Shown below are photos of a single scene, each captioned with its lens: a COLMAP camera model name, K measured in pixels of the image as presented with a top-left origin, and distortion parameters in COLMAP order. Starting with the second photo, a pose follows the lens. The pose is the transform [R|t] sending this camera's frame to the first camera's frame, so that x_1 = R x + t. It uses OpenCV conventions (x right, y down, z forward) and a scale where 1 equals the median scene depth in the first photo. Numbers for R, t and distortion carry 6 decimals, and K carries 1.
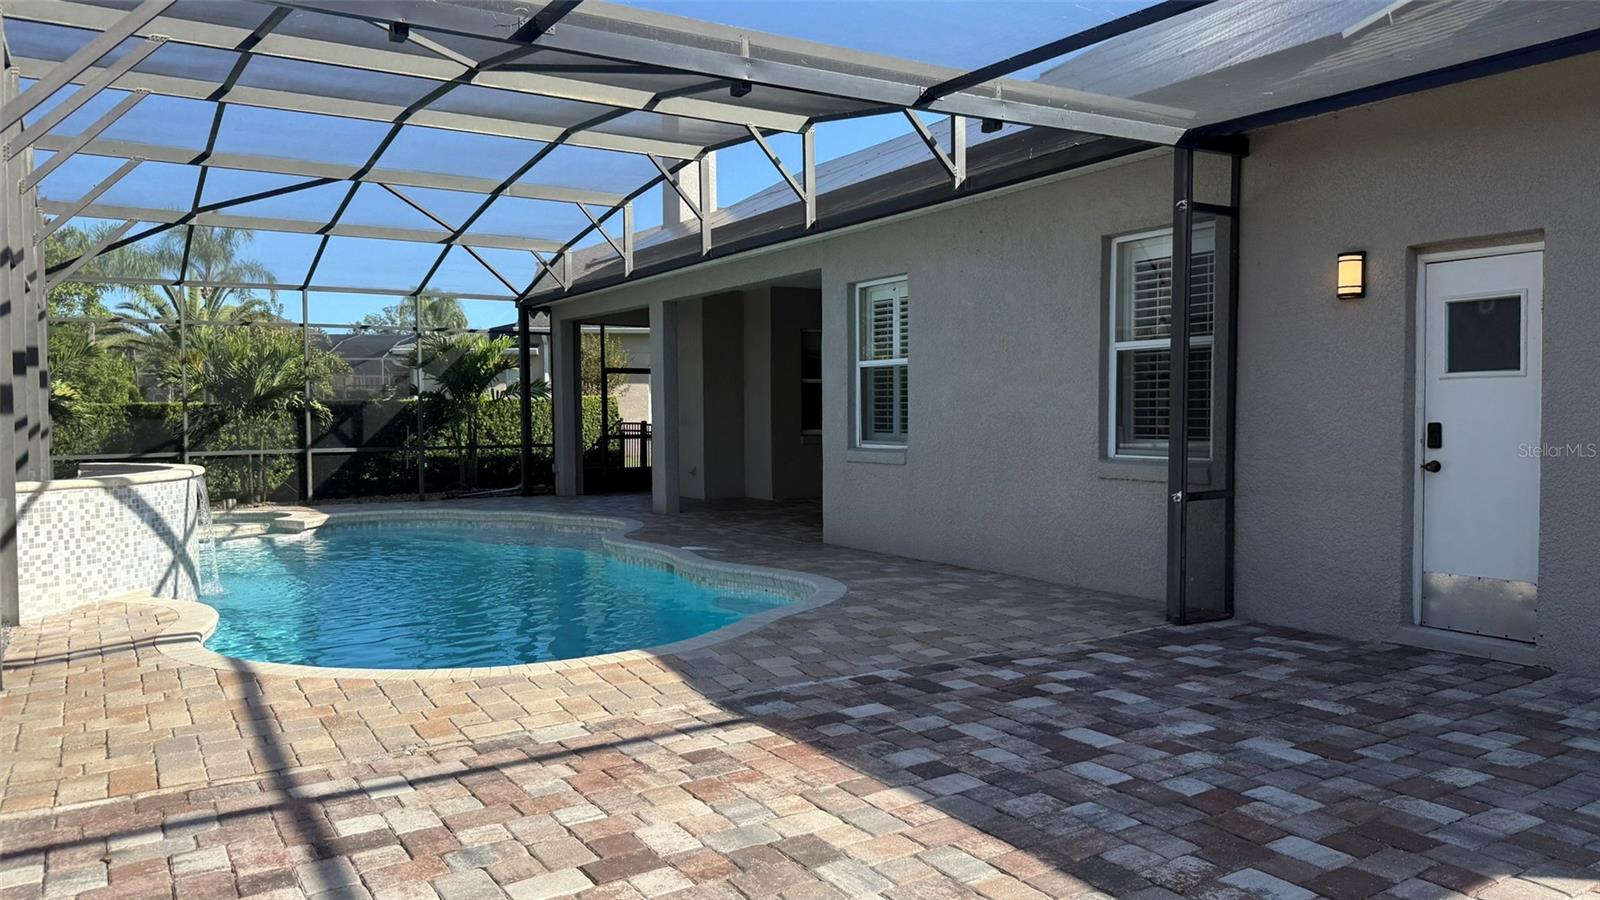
lens RADIAL K [[1123.6, 0, 800.6], [0, 1123.6, 445.9], [0, 0, 1]] dist [0.014232, -0.009150]
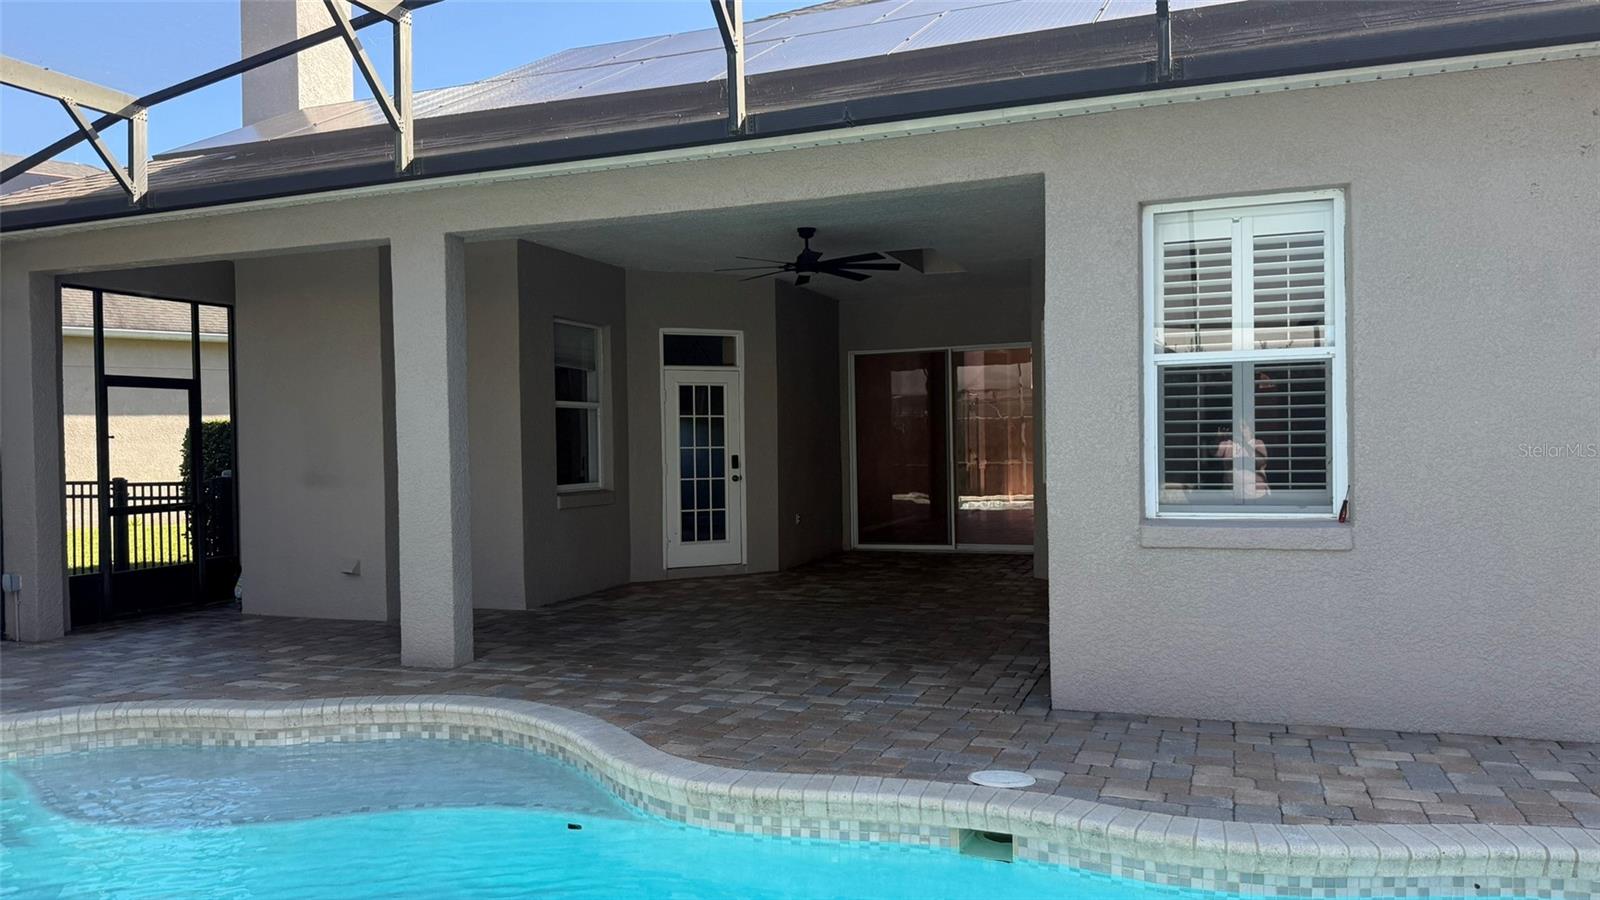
lens RADIAL K [[1123.6, 0, 811.0], [0, 1123.6, 450.5], [0, 0, 1]] dist [0.014232, -0.009150]
pose [[0.789100, -0.014983, 0.614082, -0.259104], [0.033513, 0.999264, -0.018685, -0.016899], [-0.613350, 0.035324, 0.789021, 0.446121]]
